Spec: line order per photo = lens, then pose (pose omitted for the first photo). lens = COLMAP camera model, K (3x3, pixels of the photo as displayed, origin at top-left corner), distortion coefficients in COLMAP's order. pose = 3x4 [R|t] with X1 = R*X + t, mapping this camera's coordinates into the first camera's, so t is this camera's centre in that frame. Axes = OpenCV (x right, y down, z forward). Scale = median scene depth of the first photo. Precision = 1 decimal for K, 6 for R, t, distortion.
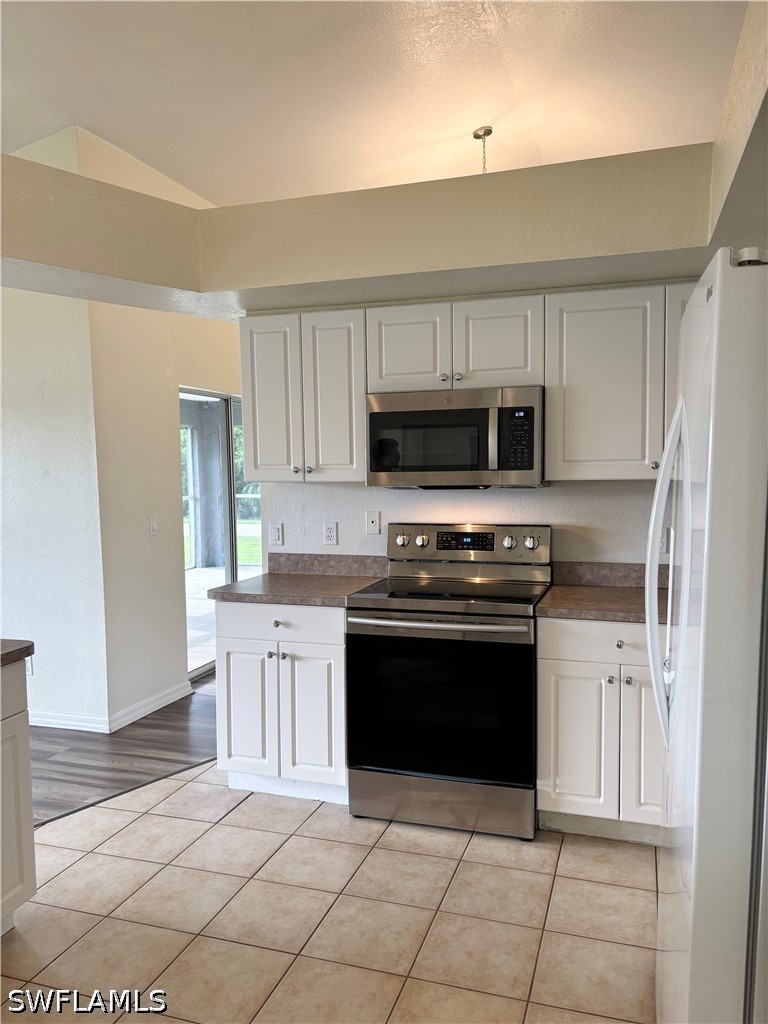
lens RADIAL K [[768.2, 0, 384.2], [0, 768.2, 511.9], [0, 0, 1]] dist [0.079941, -0.032424]
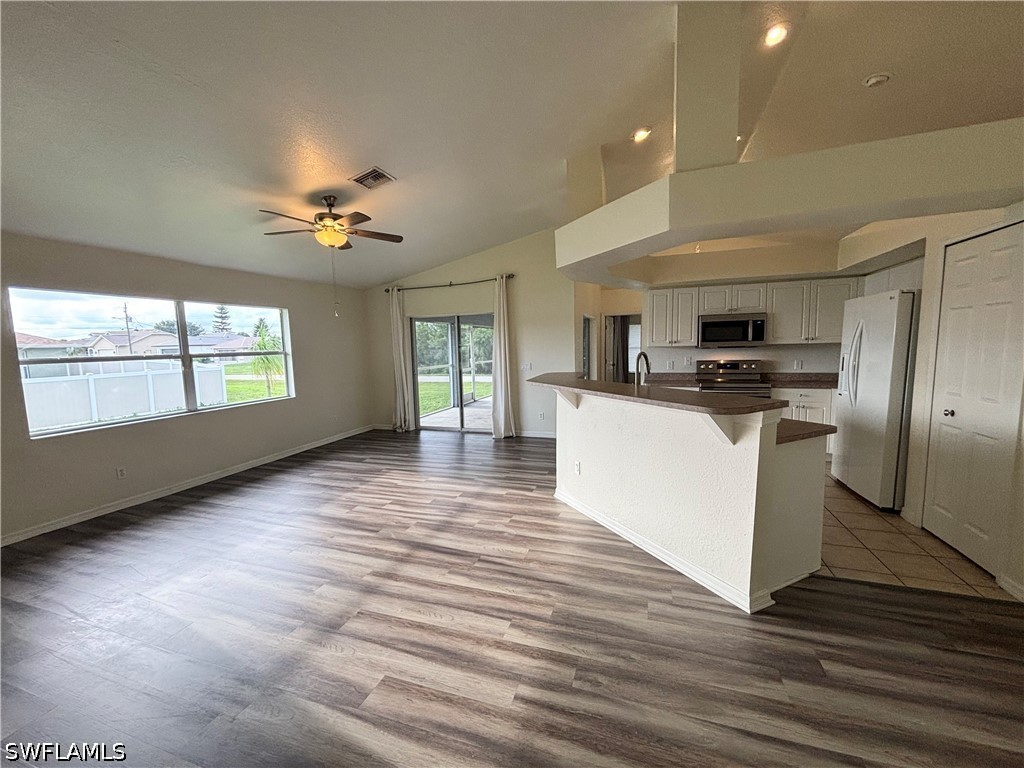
lens RADIAL K [[417.6, 0, 509.9], [0, 417.6, 384.4], [0, 0, 1]] dist [-0.005558, 0.003436]
pose [[0.999922, -0.009329, -0.008287, -0.721869], [0.009572, 0.999509, 0.029835, 0.052724], [0.008005, -0.029912, 0.999520, -0.589282]]
